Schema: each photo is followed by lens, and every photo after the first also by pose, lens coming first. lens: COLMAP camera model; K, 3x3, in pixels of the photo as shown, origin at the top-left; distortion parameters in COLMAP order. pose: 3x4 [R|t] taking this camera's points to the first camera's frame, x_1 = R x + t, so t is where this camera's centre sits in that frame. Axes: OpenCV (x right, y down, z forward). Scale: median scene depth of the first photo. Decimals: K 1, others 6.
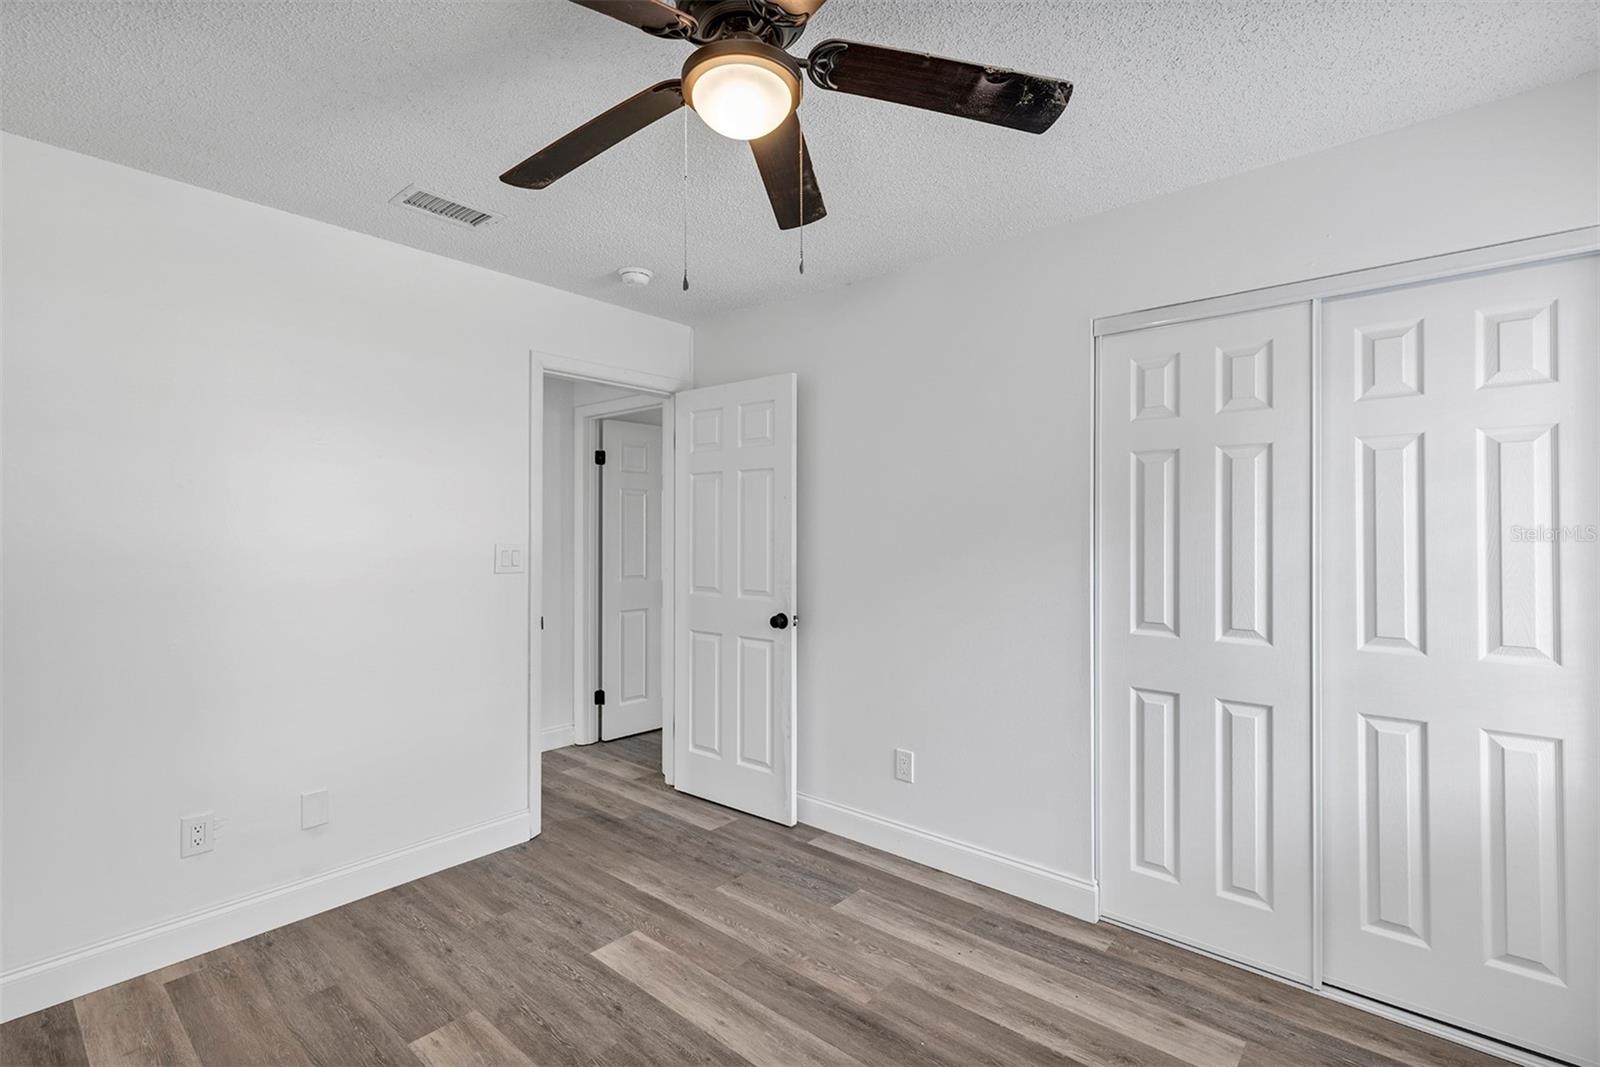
lens RADIAL K [[720.7, 0, 824.3], [0, 720.7, 532.5], [0, 0, 1]] dist [0.008391, 0.000085]
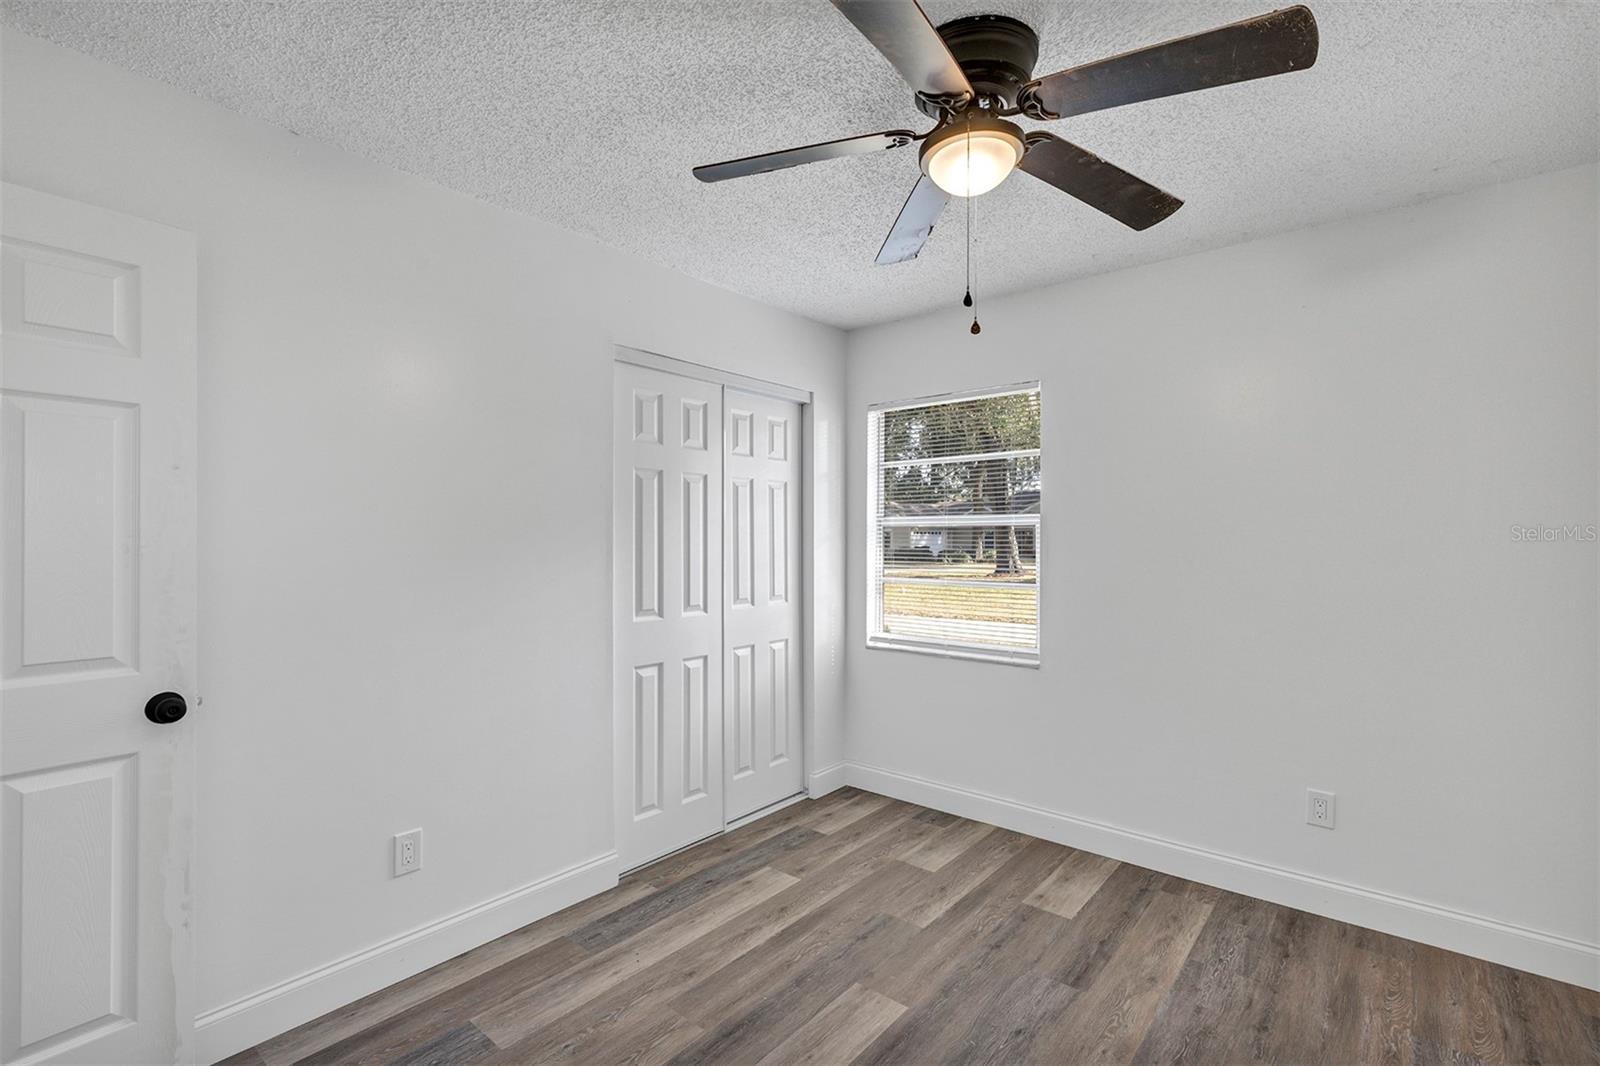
lens RADIAL K [[720.7, 0, 775.7], [0, 720.7, 541.7], [0, 0, 1]] dist [0.008391, 0.000085]
pose [[0.027484, -0.007073, 0.999597, -0.817864], [-0.004542, 0.999964, 0.007201, 0.000105], [-0.999612, -0.004738, 0.027451, 0.811365]]
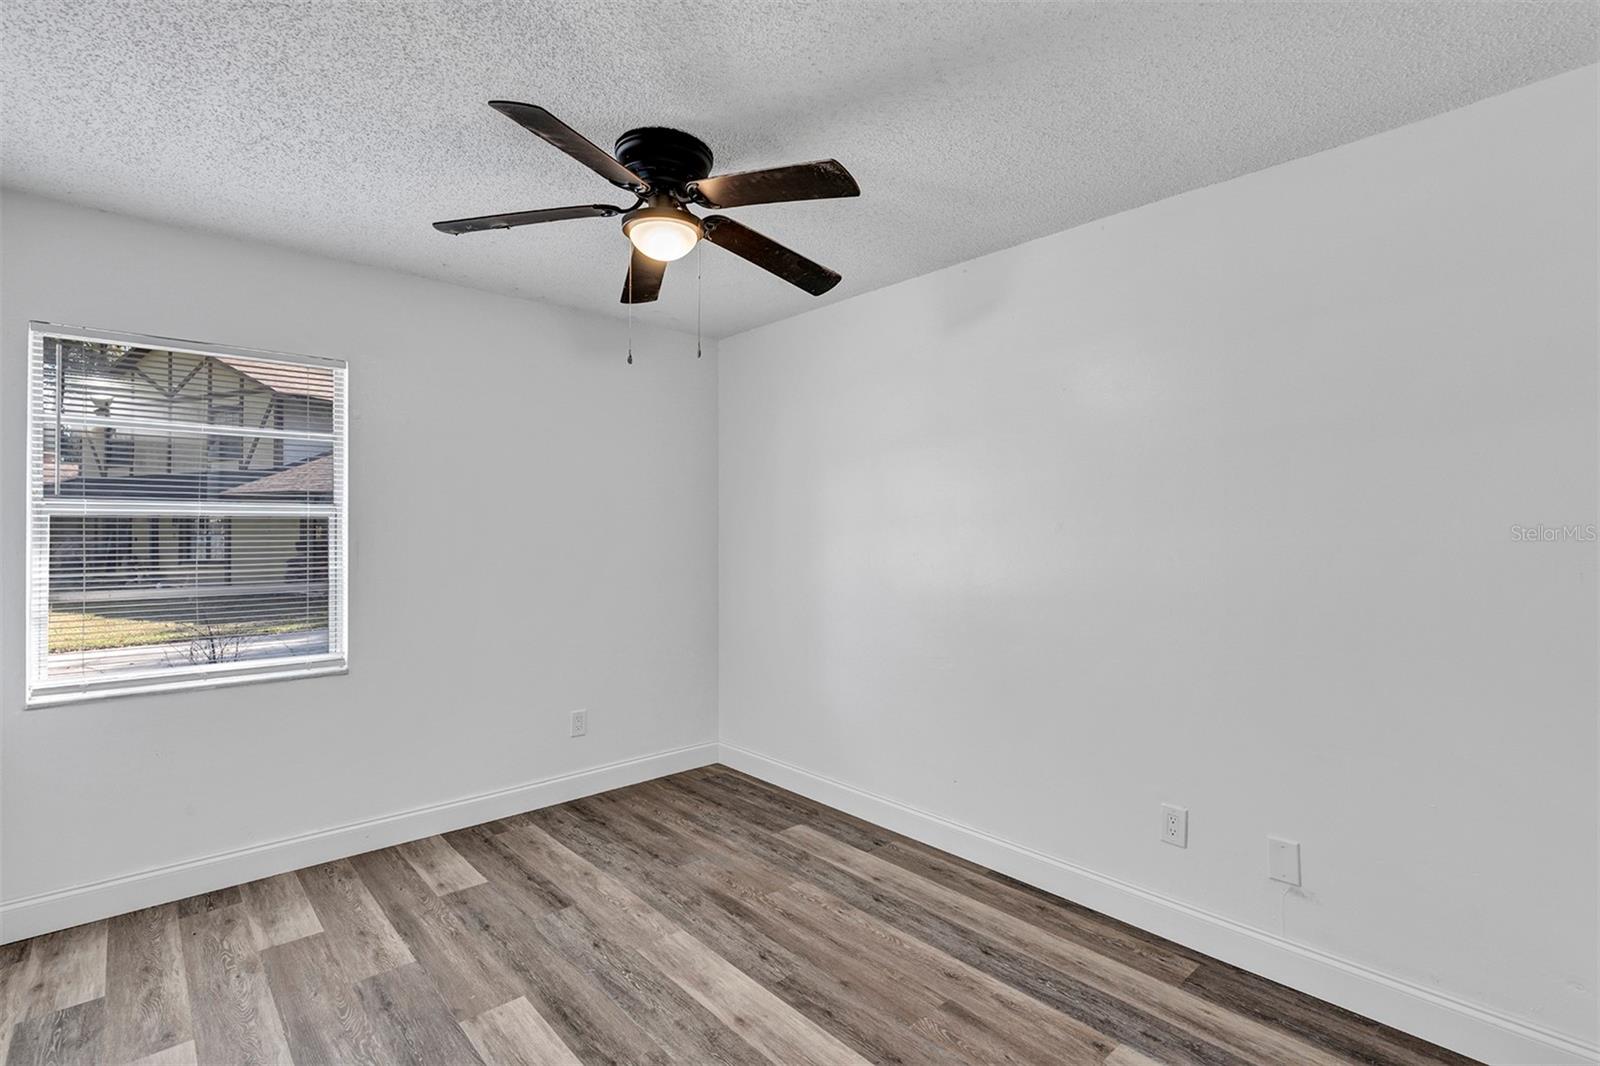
lens RADIAL K [[751.1, 0, 803.6], [0, 751.1, 534.2], [0, 0, 1]] dist [0.002224, 0.000792]
pose [[-0.986561, -0.002788, 0.163367, -0.591439], [-0.001973, 0.999985, 0.005153, -0.002166], [-0.163379, 0.004762, -0.986552, 1.230177]]
